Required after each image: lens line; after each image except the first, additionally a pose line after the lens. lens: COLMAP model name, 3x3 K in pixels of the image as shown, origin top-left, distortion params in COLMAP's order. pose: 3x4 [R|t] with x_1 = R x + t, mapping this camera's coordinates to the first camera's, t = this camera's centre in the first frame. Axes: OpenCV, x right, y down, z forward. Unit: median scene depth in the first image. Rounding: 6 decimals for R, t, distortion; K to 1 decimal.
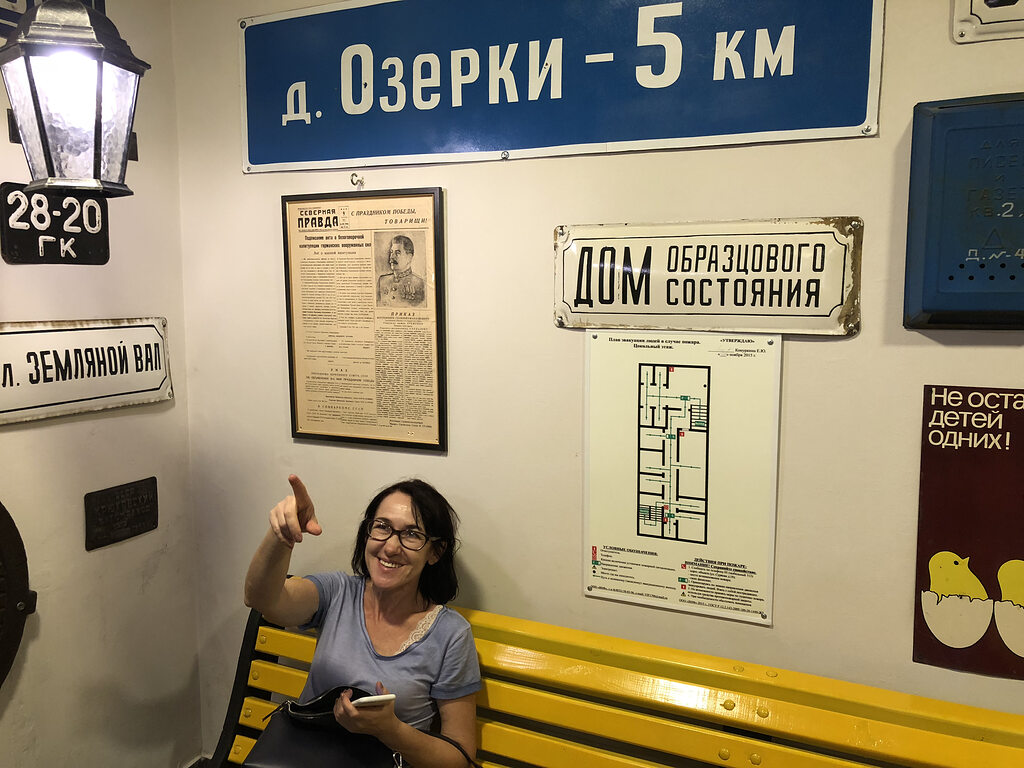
lens RADIAL K [[818.0, 0, 536.3], [0, 818.0, 366.8], [0, 0, 1]] dist [0.044188, -0.051519]
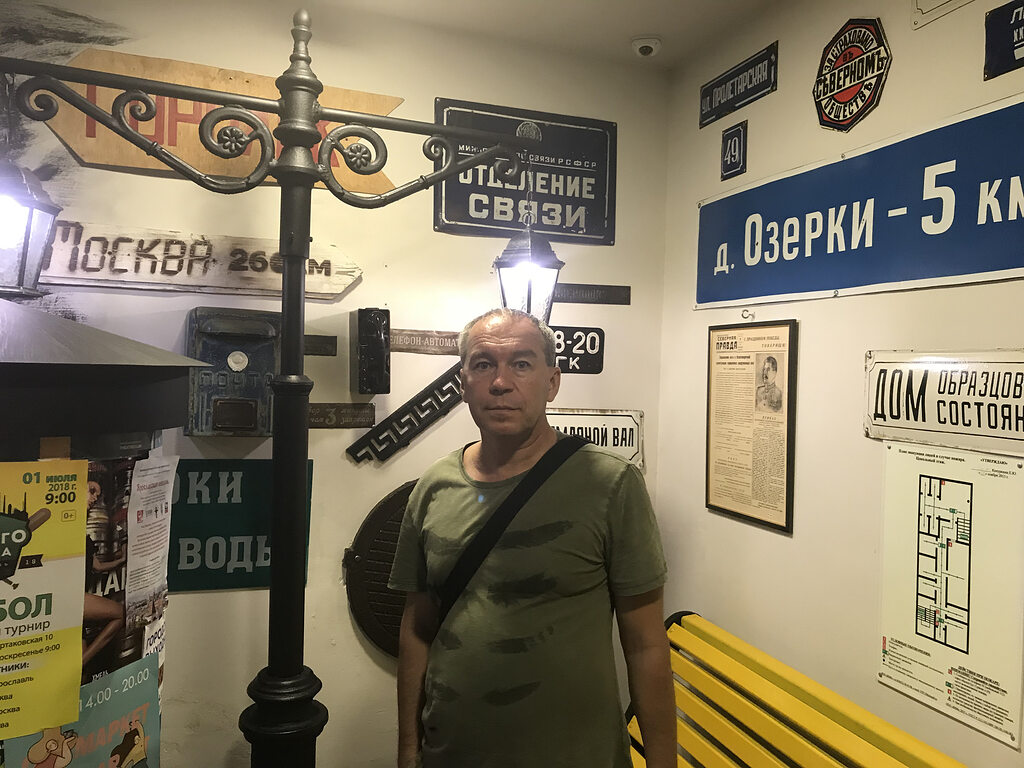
lens RADIAL K [[825.0, 0, 508.8], [0, 825.0, 380.5], [0, 0, 1]] dist [0.013969, -0.027475]
pose [[0.673010, 0.030561, -0.739002, 0.551606], [-0.108780, 0.992371, -0.058028, -0.005007], [0.731590, 0.119442, 0.671200, -0.166647]]
